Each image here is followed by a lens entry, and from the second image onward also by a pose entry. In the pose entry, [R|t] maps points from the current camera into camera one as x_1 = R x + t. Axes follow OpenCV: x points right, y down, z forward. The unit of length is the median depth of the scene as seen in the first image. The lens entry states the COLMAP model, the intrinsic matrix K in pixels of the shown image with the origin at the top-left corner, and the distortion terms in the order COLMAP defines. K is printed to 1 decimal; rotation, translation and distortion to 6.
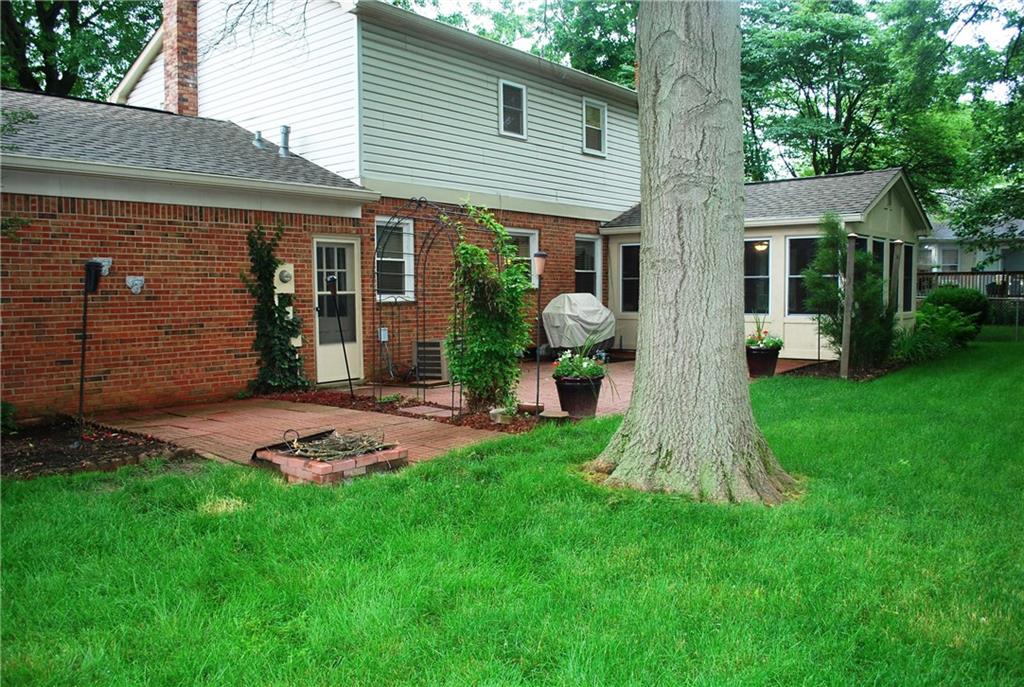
lens RADIAL K [[810.0, 0, 515.5], [0, 810.0, 351.3], [0, 0, 1]] dist [-0.082236, 0.009455]
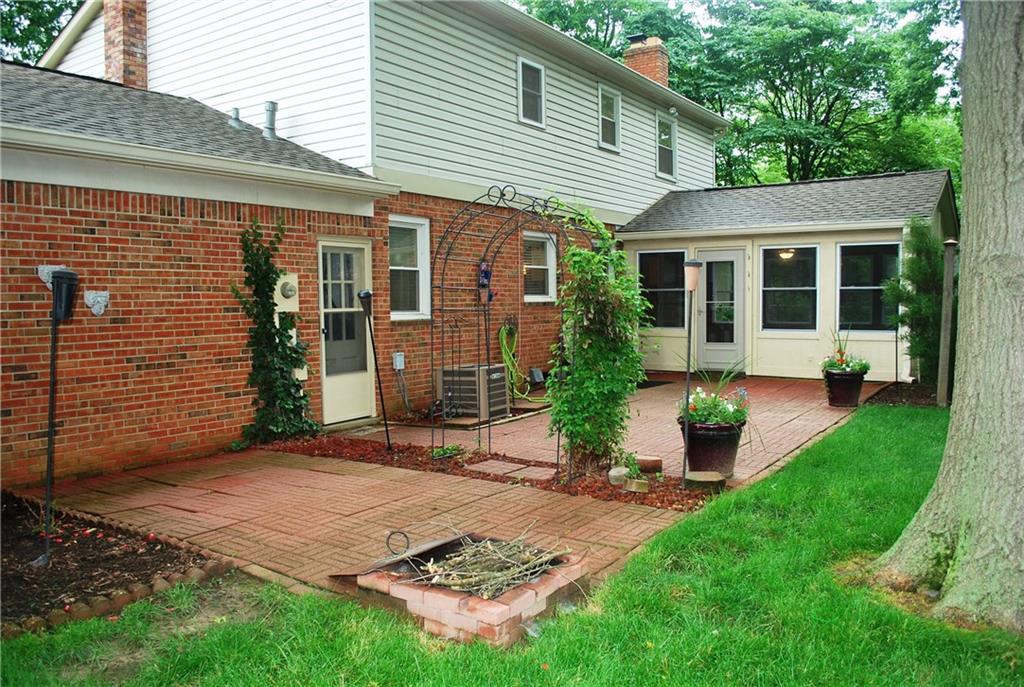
lens RADIAL K [[810.0, 0, 515.5], [0, 810.0, 351.3], [0, 0, 1]] dist [-0.082236, 0.009455]
pose [[0.994265, -0.009676, 0.106506, -0.138675], [0.010729, 0.999899, -0.009313, -0.022514], [-0.106406, 0.010402, 0.994268, 0.189559]]
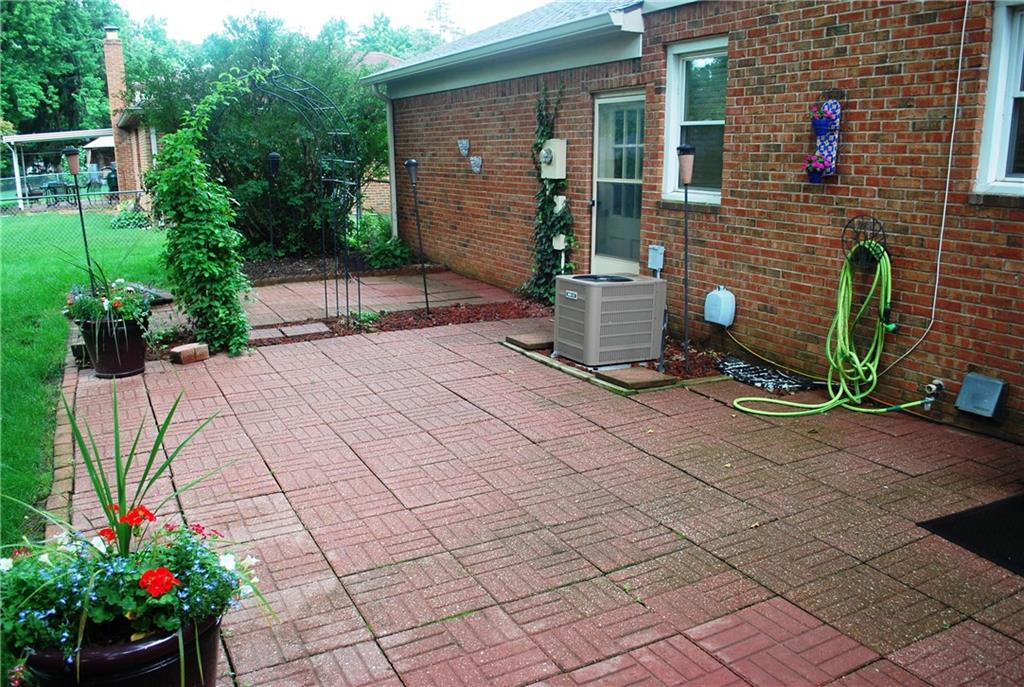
lens RADIAL K [[810.0, 0, 515.5], [0, 810.0, 351.3], [0, 0, 1]] dist [-0.082236, 0.009455]
pose [[-0.379182, 0.231126, -0.895992, 0.427684], [-0.059954, 0.960132, 0.273043, -0.112666], [0.923378, 0.157251, -0.350207, 1.163563]]
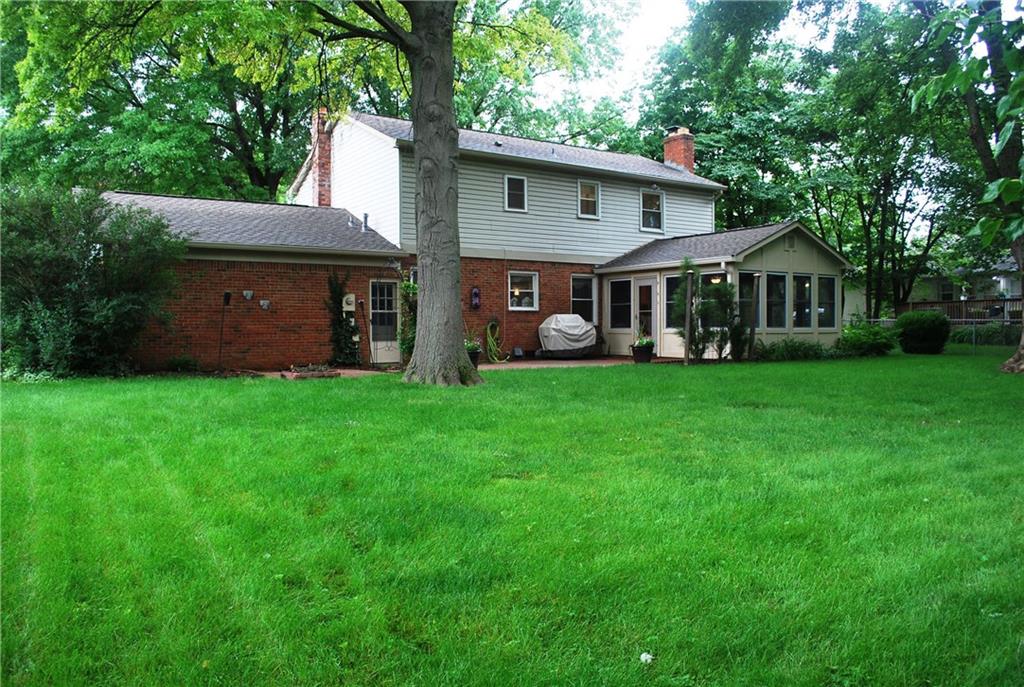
lens RADIAL K [[810.0, 0, 515.5], [0, 810.0, 351.3], [0, 0, 1]] dist [-0.082236, 0.009455]
pose [[0.960760, 0.009437, -0.277222, 0.515086], [-0.022400, 0.998797, -0.043630, 0.079714], [0.276477, 0.048128, 0.959815, -0.555695]]
